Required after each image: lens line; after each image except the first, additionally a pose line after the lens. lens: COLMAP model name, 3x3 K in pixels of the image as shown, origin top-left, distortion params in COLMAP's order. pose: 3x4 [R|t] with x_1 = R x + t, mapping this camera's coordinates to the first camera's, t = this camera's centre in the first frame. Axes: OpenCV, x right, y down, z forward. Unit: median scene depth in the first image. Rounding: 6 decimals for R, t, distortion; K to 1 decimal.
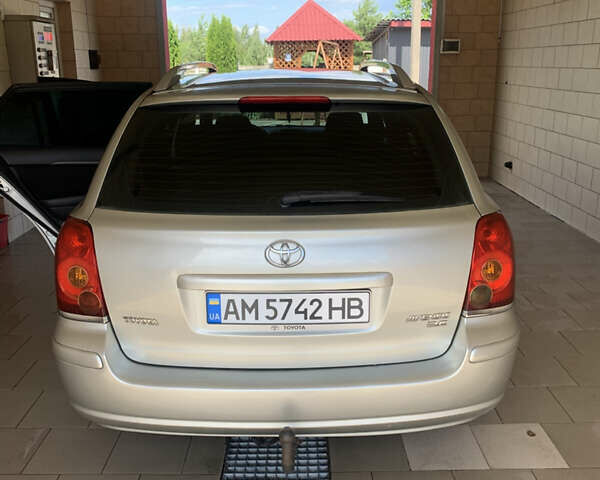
lens RADIAL K [[648.5, 0, 300.0], [0, 648.5, 240.0], [0, 0, 1]] dist [0.004036, 0.037390]
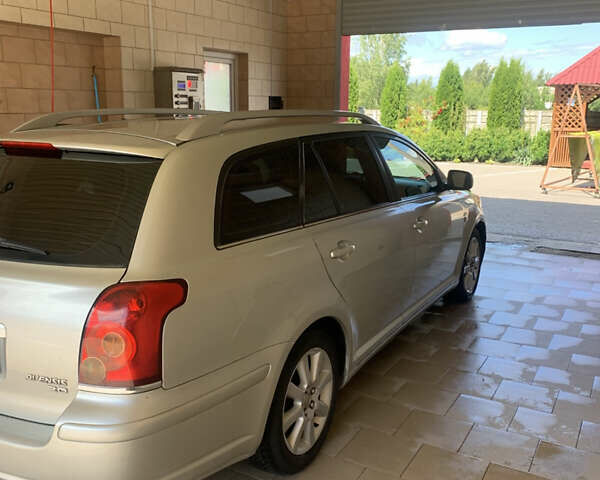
lens RADIAL K [[635.6, 0, 290.2], [0, 635.6, 240.2], [0, 0, 1]] dist [0.146142, -0.306295]
pose [[0.859823, 0.117185, -0.496963, 0.366712], [-0.147003, 0.988910, -0.021151, -0.043997], [0.488973, 0.091241, 0.867514, 0.131311]]
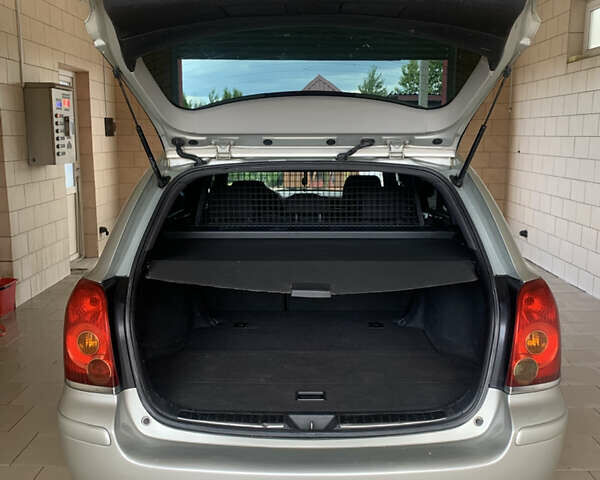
lens RADIAL K [[635.6, 0, 290.2], [0, 635.6, 240.2], [0, 0, 1]] dist [0.146142, -0.306295]
pose [[0.999710, 0.009915, -0.021967, -0.013287], [-0.012160, 0.994448, -0.104520, 0.001199], [0.020808, 0.104756, 0.994280, 0.028134]]
